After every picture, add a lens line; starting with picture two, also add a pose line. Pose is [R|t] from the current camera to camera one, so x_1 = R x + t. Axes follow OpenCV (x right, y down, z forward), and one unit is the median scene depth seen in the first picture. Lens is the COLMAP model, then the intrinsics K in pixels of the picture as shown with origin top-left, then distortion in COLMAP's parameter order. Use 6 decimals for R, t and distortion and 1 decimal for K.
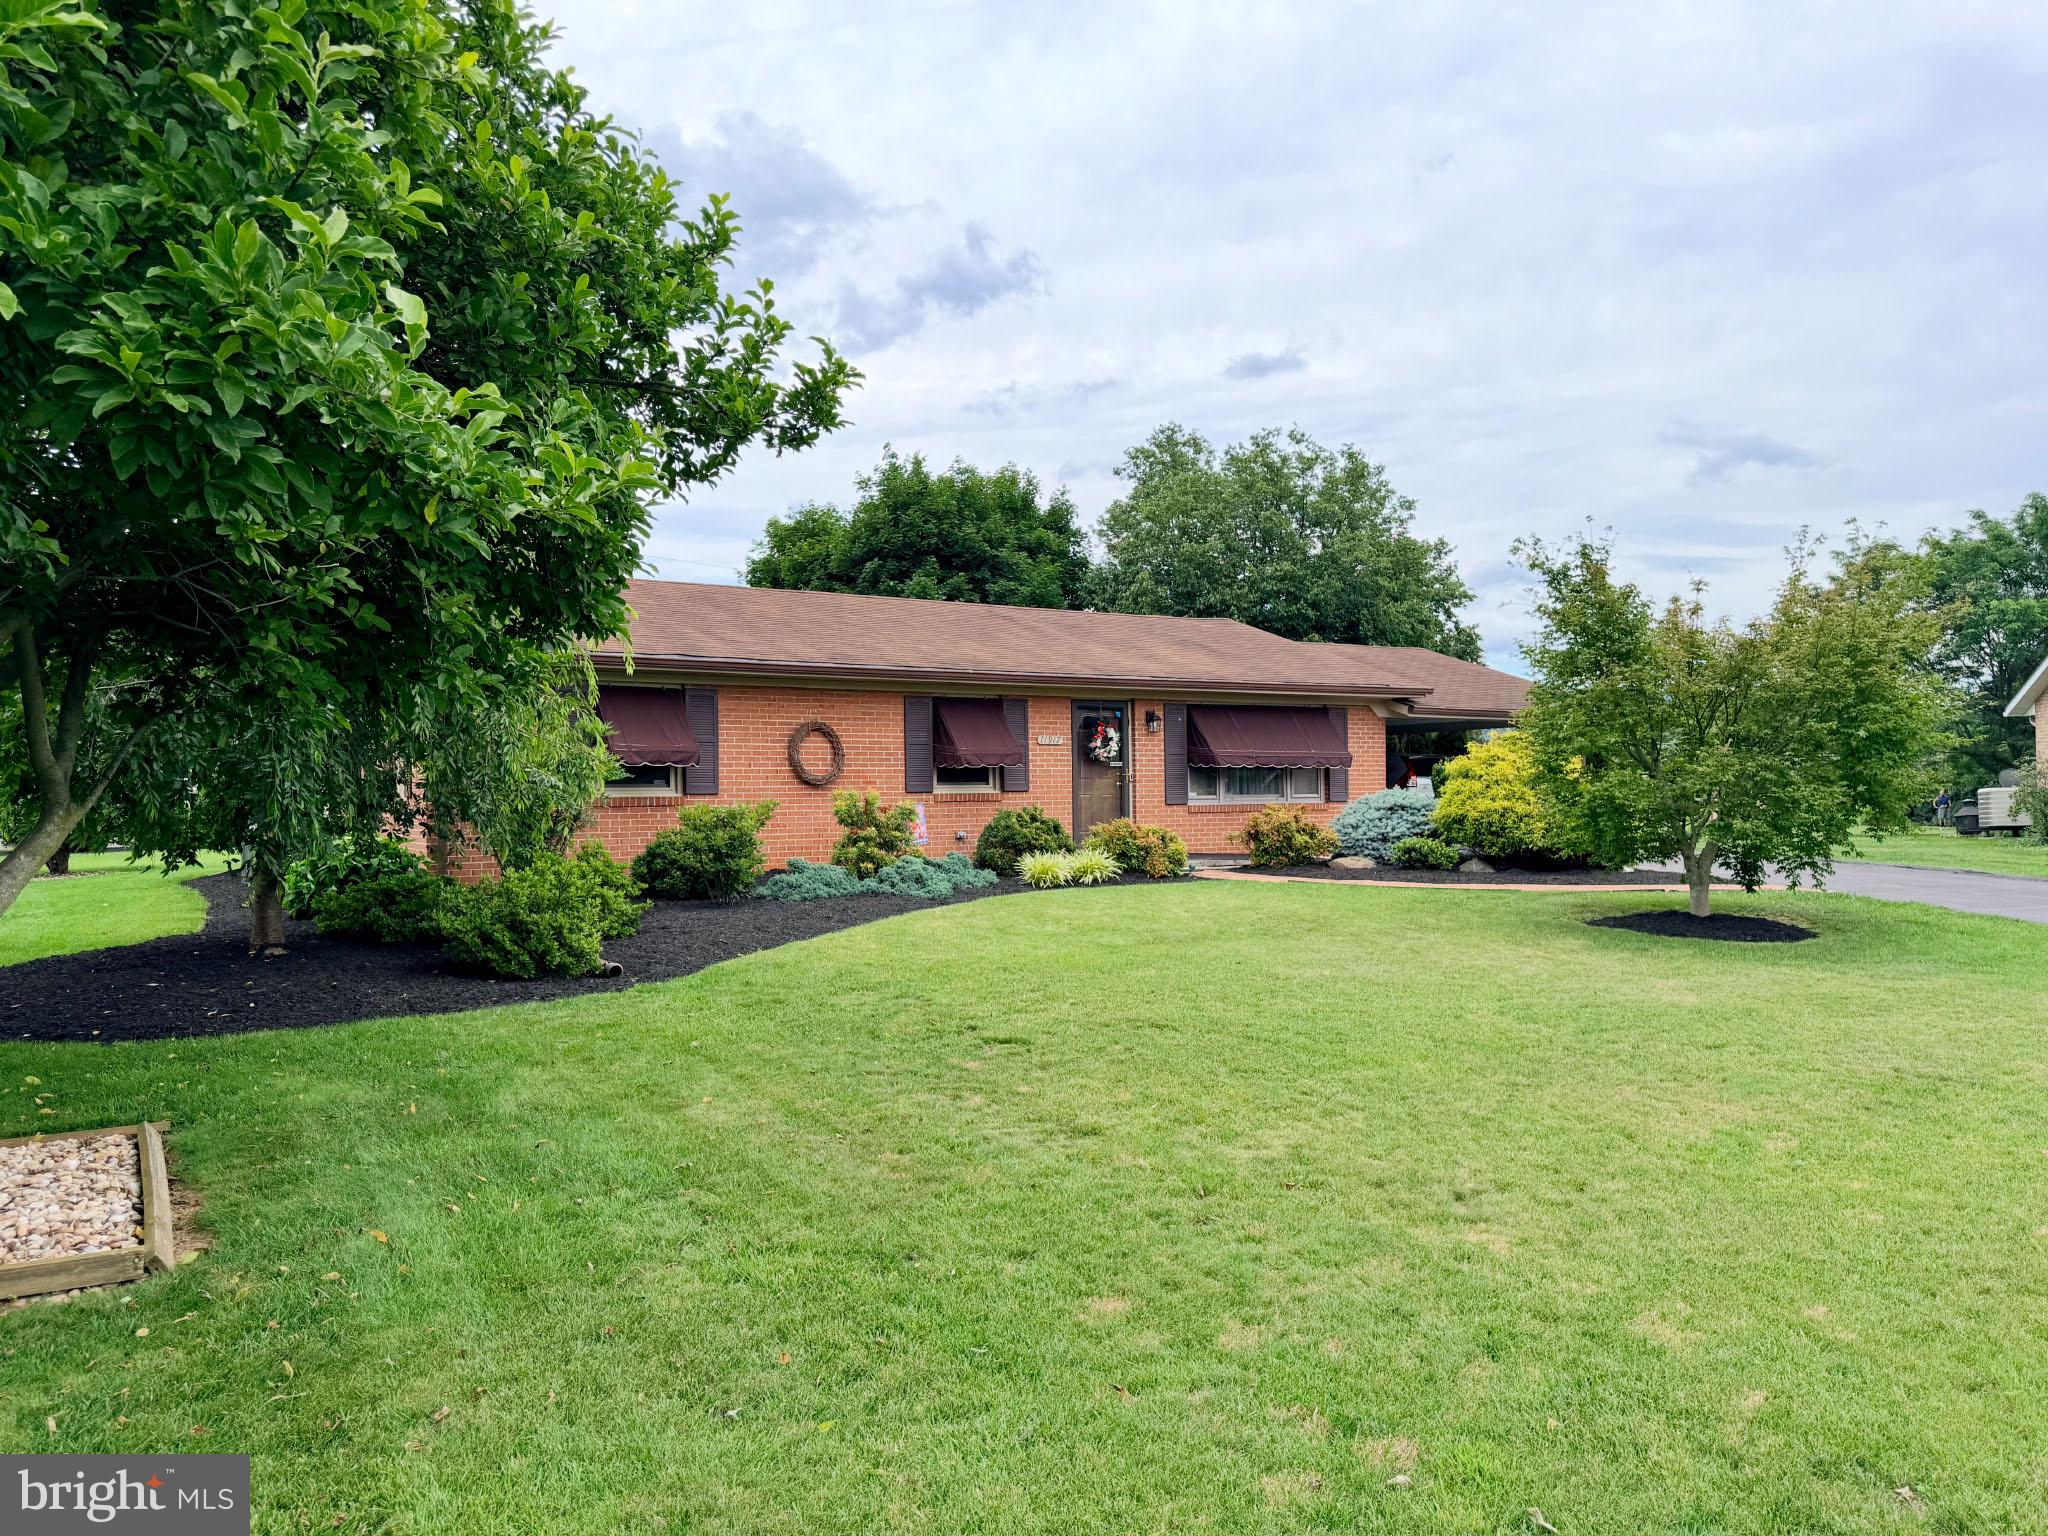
lens RADIAL K [[1460.5, 0, 1037.9], [0, 1460.5, 768.8], [0, 0, 1]] dist [0.018709, -0.008488]
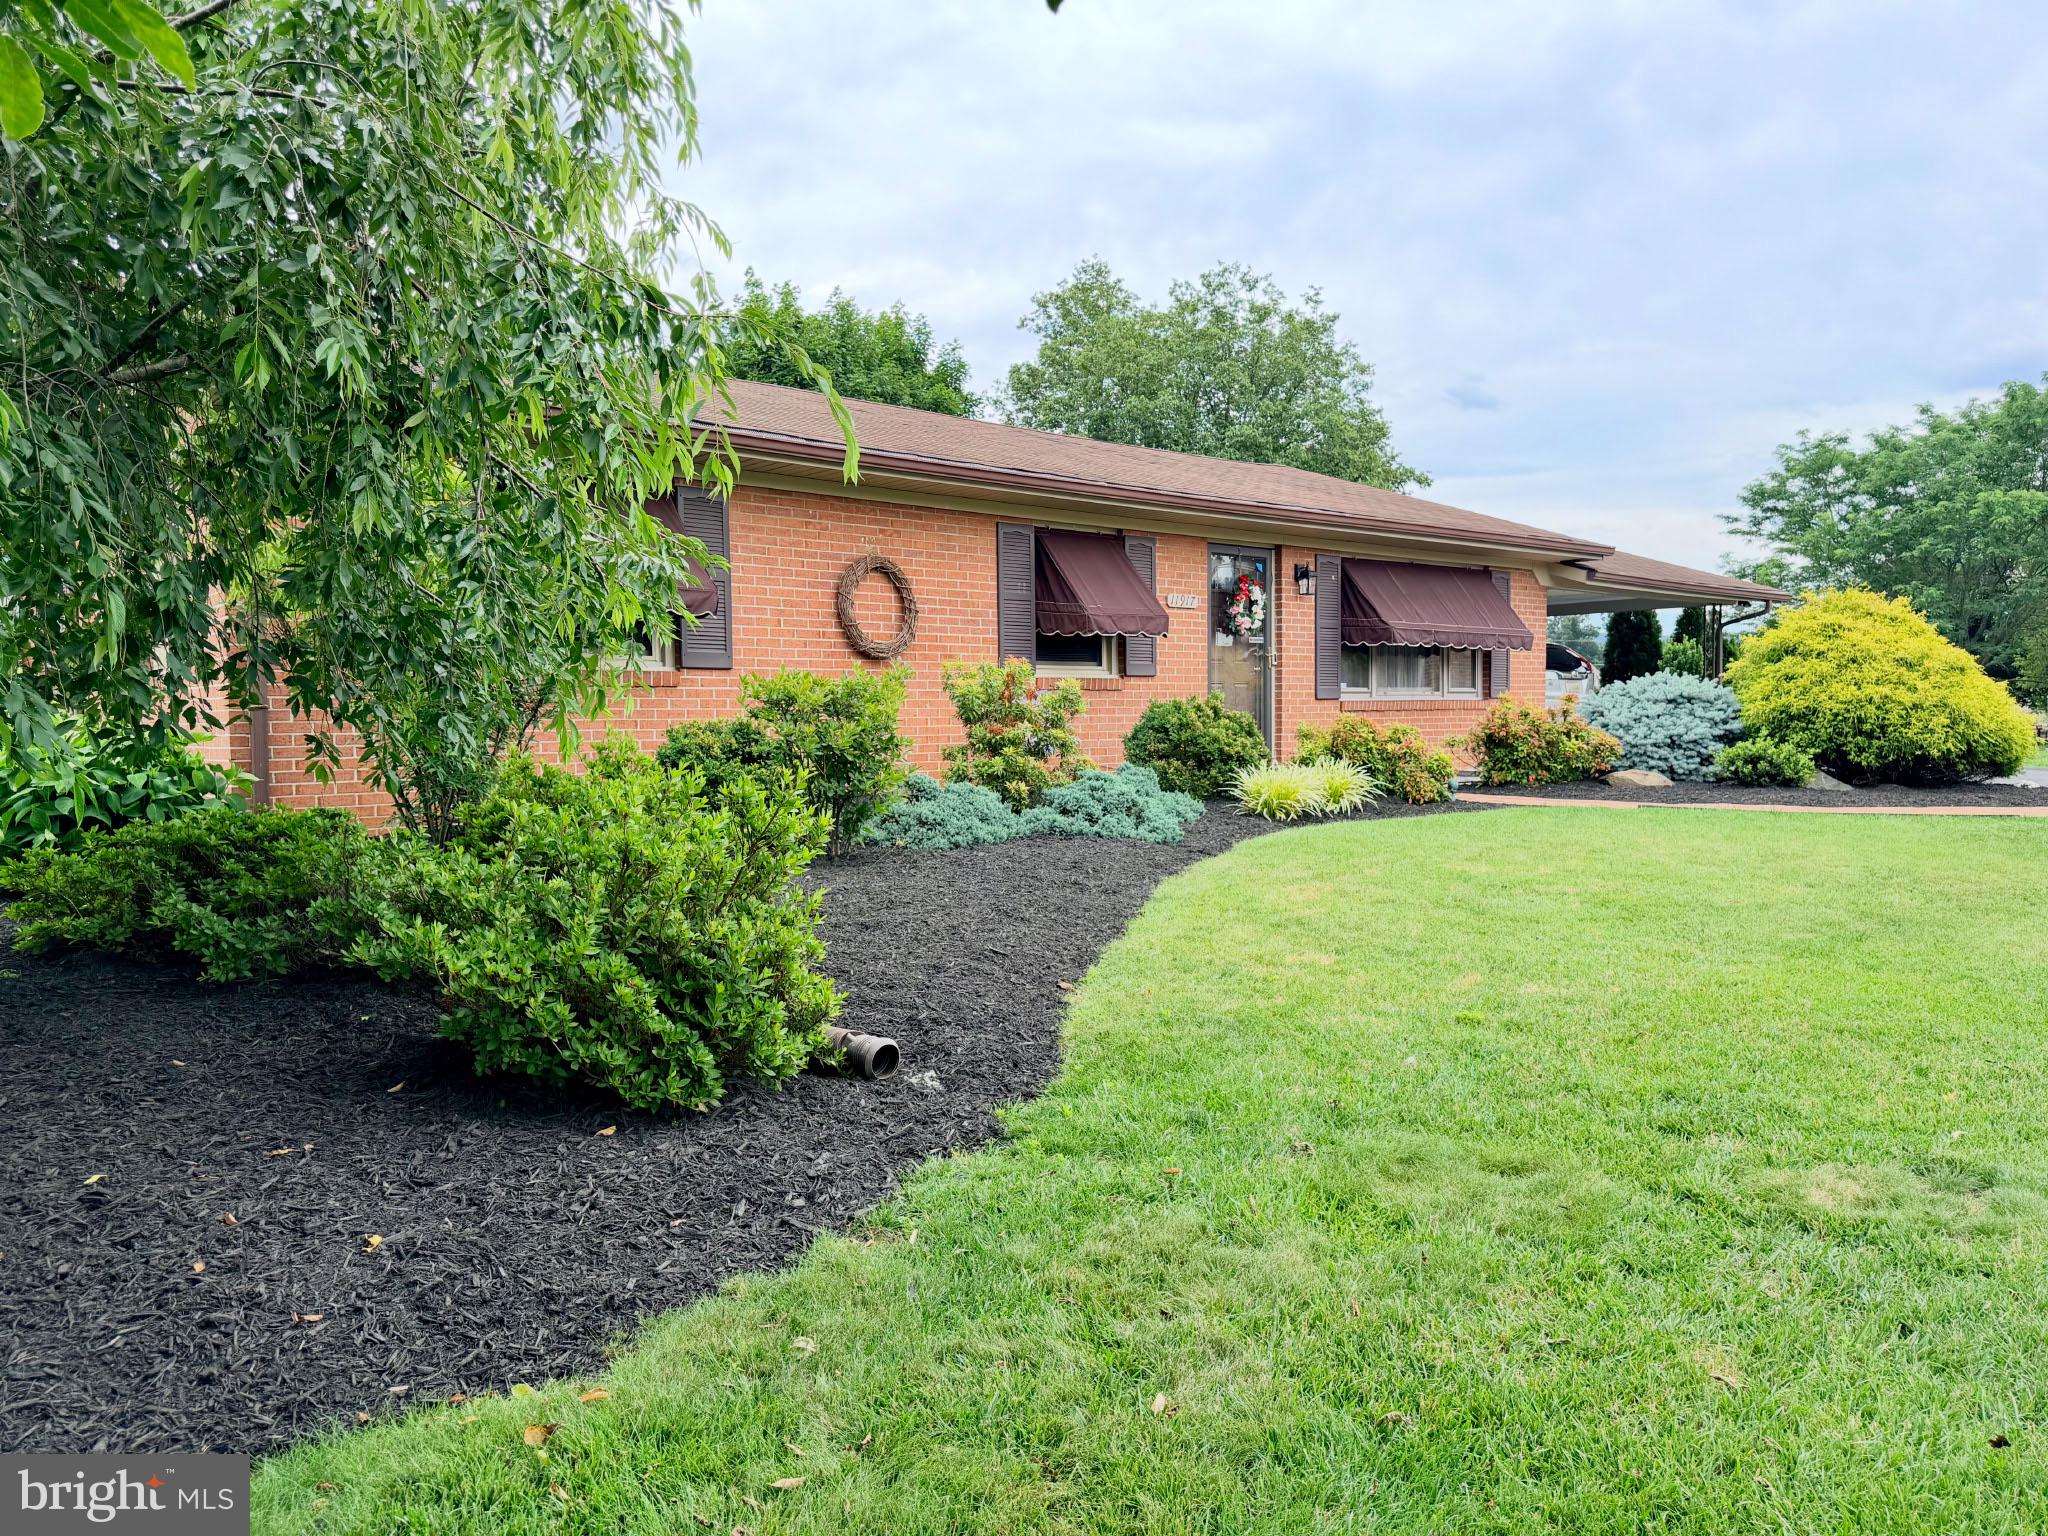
lens RADIAL K [[1460.5, 0, 1008.1], [0, 1460.5, 772.8], [0, 0, 1]] dist [0.018709, -0.008488]
pose [[0.989684, -0.005045, 0.143176, -0.175868], [-0.002566, 0.998595, 0.052924, 0.025491], [-0.143241, -0.052745, 0.988281, 0.356264]]
